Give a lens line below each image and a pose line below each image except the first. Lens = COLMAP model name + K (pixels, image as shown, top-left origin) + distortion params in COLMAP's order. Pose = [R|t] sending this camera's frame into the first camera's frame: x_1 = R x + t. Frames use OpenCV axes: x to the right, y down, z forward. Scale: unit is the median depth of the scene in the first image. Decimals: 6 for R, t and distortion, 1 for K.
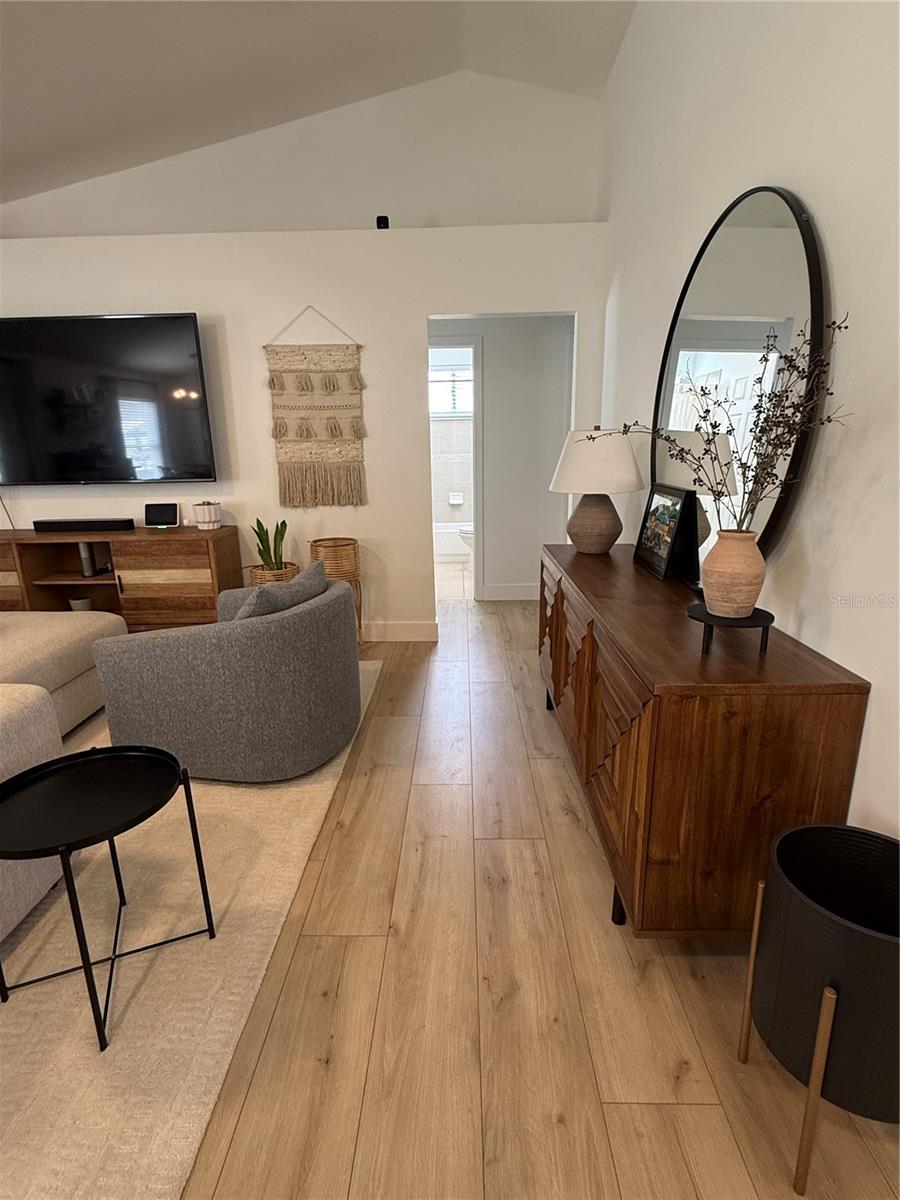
lens RADIAL K [[601.0, 0, 450.1], [0, 601.0, 603.1], [0, 0, 1]] dist [-0.022517, -0.000100]
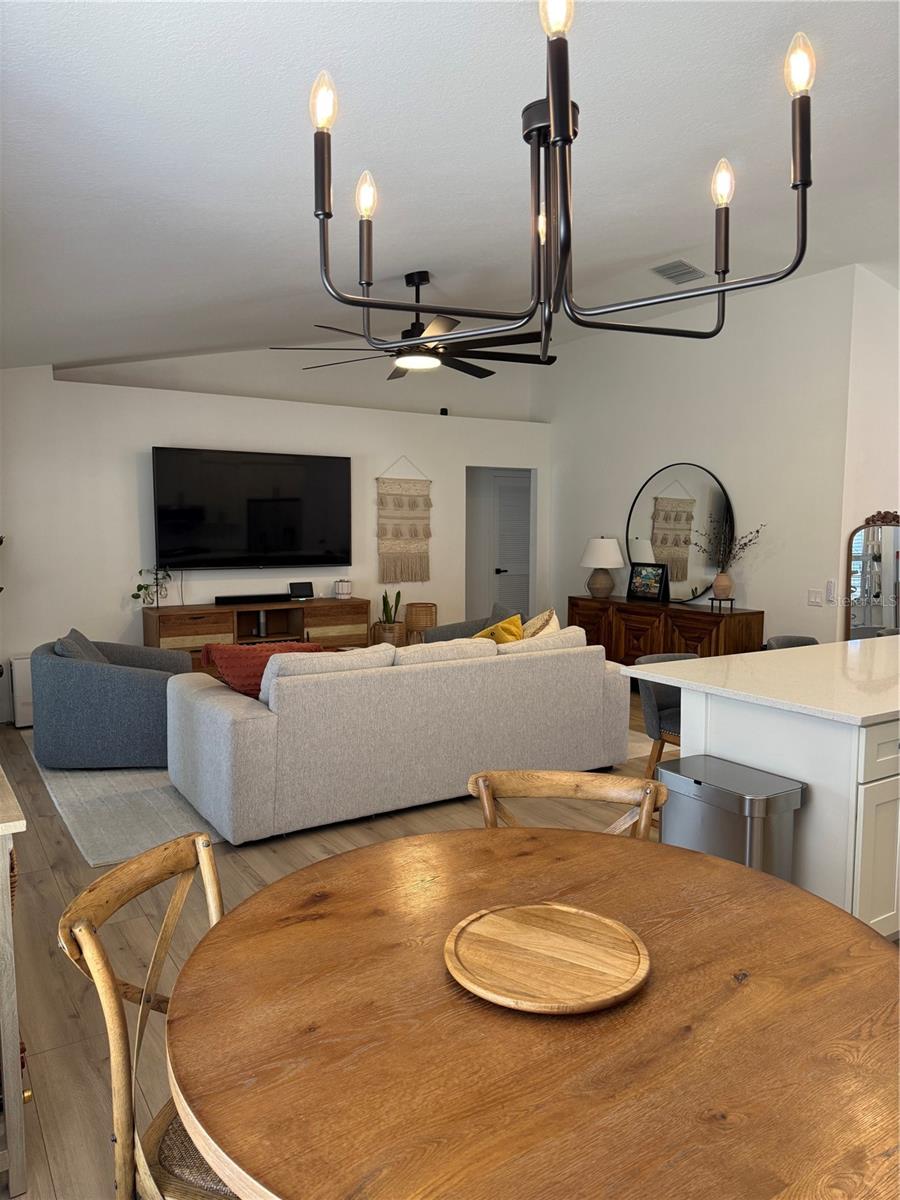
lens RADIAL K [[848.1, 0, 449.8], [0, 848.1, 599.7], [0, 0, 1]] dist [0.058436, -0.073709]
pose [[0.828539, -0.030200, 0.559116, -1.340051], [0.128177, 0.982259, -0.136887, 0.188764], [-0.545063, 0.185082, 0.817711, -0.791268]]
